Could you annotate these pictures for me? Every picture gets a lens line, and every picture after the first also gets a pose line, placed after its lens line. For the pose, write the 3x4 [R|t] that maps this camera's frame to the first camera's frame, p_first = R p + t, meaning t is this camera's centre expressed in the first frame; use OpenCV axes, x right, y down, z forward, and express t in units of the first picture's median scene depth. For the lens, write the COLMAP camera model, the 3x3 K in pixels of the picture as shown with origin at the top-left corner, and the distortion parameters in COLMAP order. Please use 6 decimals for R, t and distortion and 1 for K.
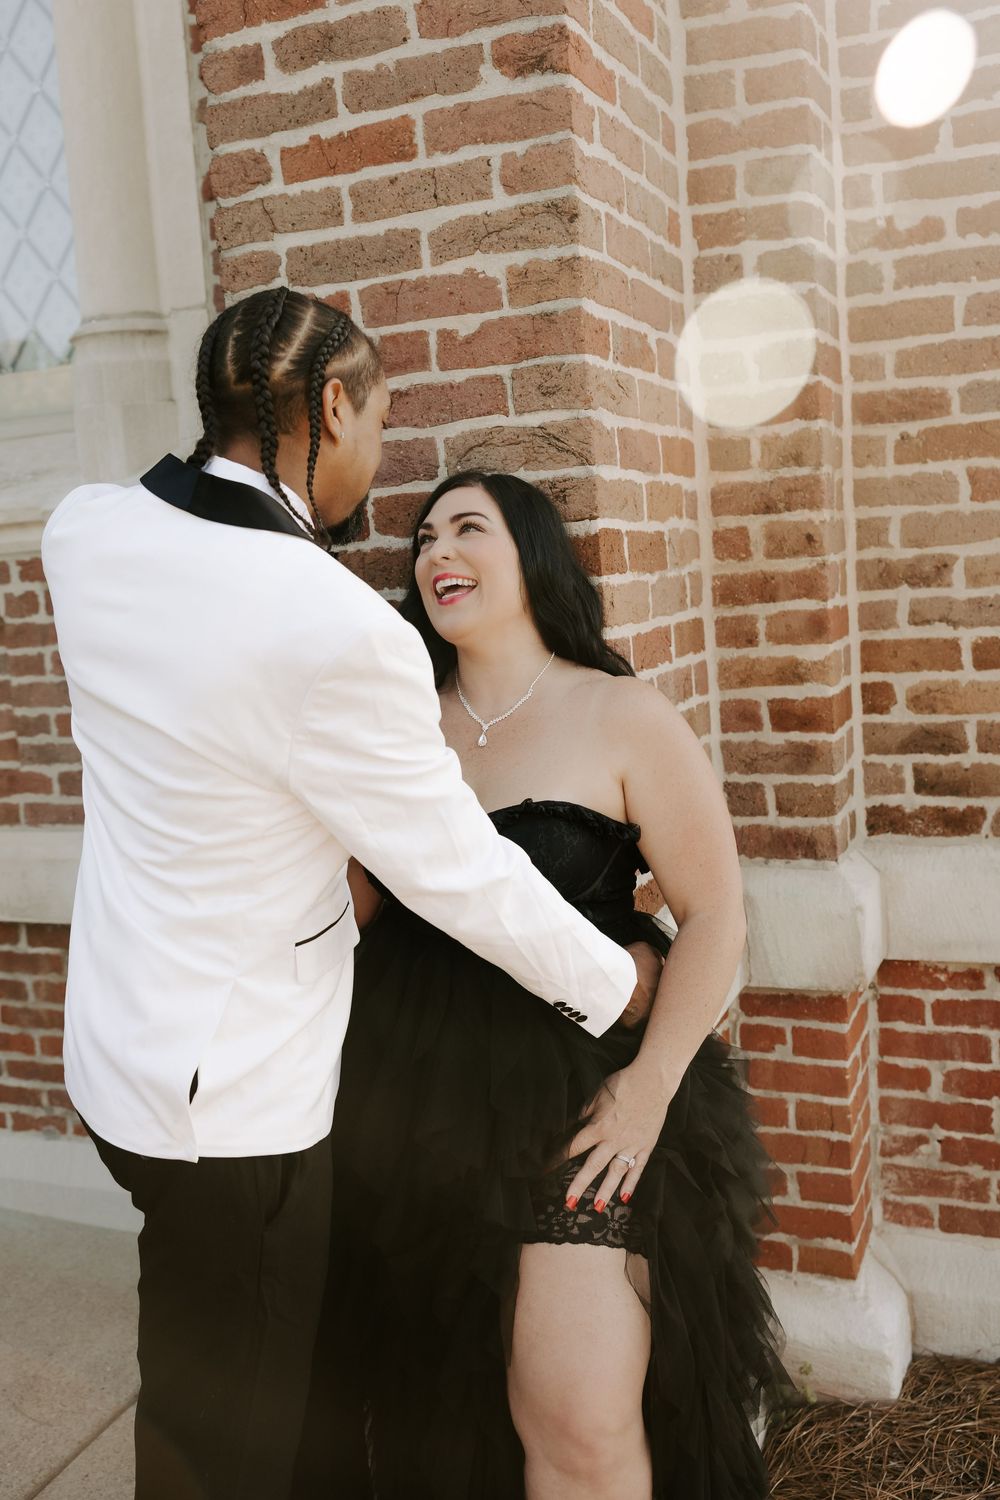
lens RADIAL K [[1345.1, 0, 500.0], [0, 1345.1, 750.0], [0, 0, 1]] dist [-0.008169, 0.003981]
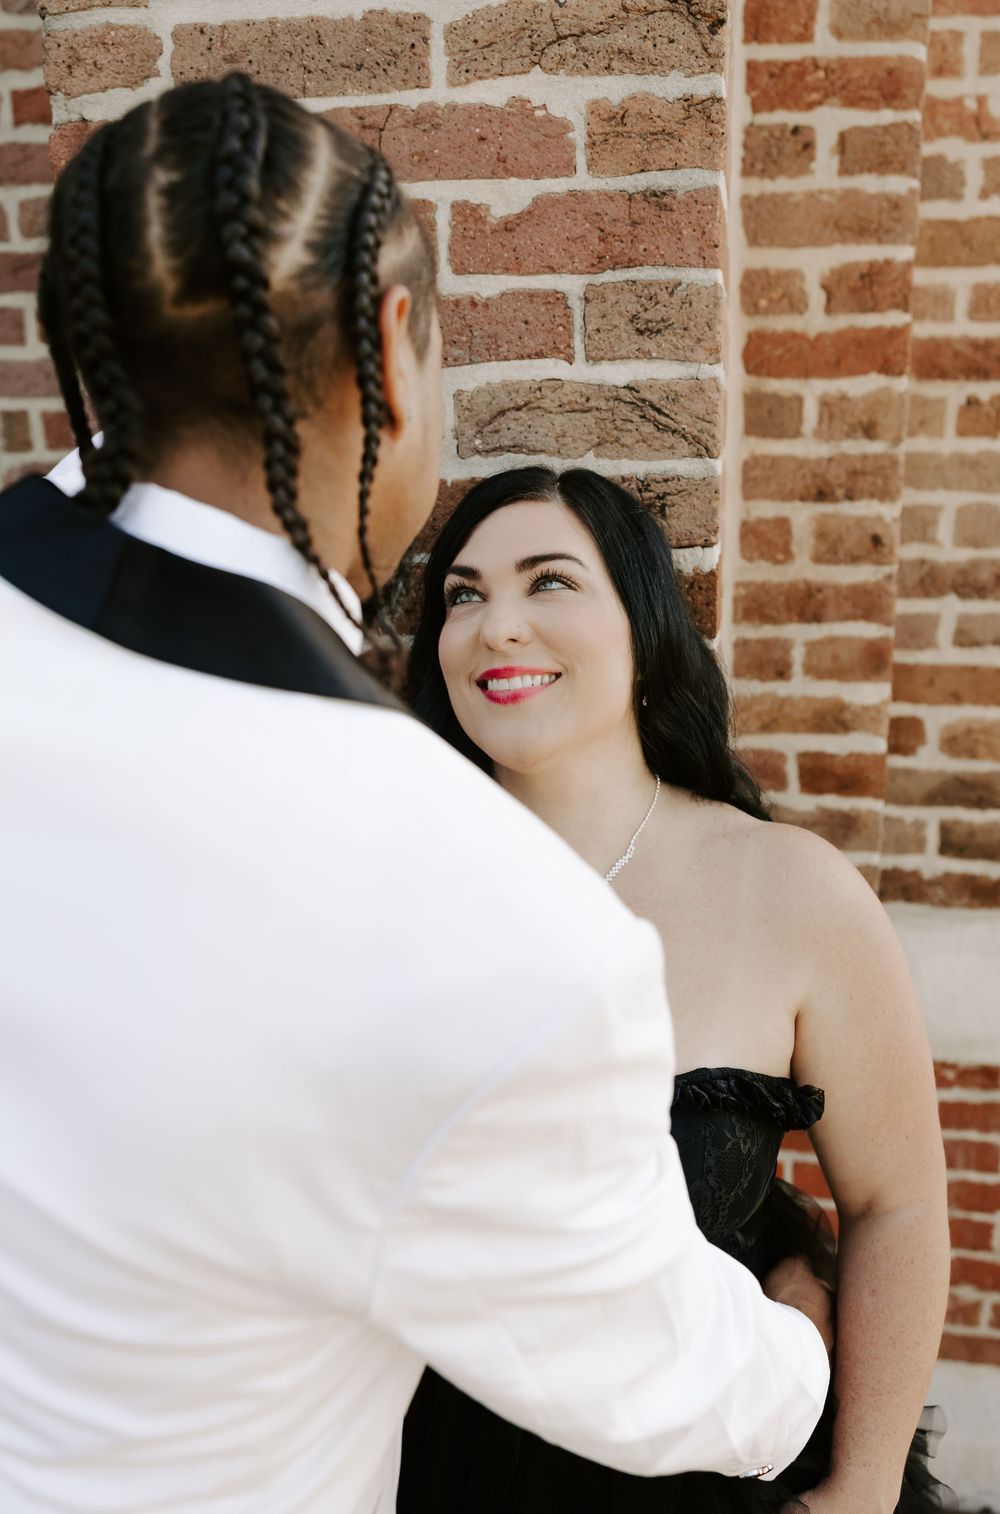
lens RADIAL K [[1288.8, 0, 507.8], [0, 1288.8, 734.2], [0, 0, 1]] dist [-0.007459, -0.002261]
pose [[0.973414, 0.002648, 0.229038, -0.126649], [-0.023501, 0.995811, 0.088364, -0.112302], [-0.227845, -0.091397, 0.969398, 0.366521]]
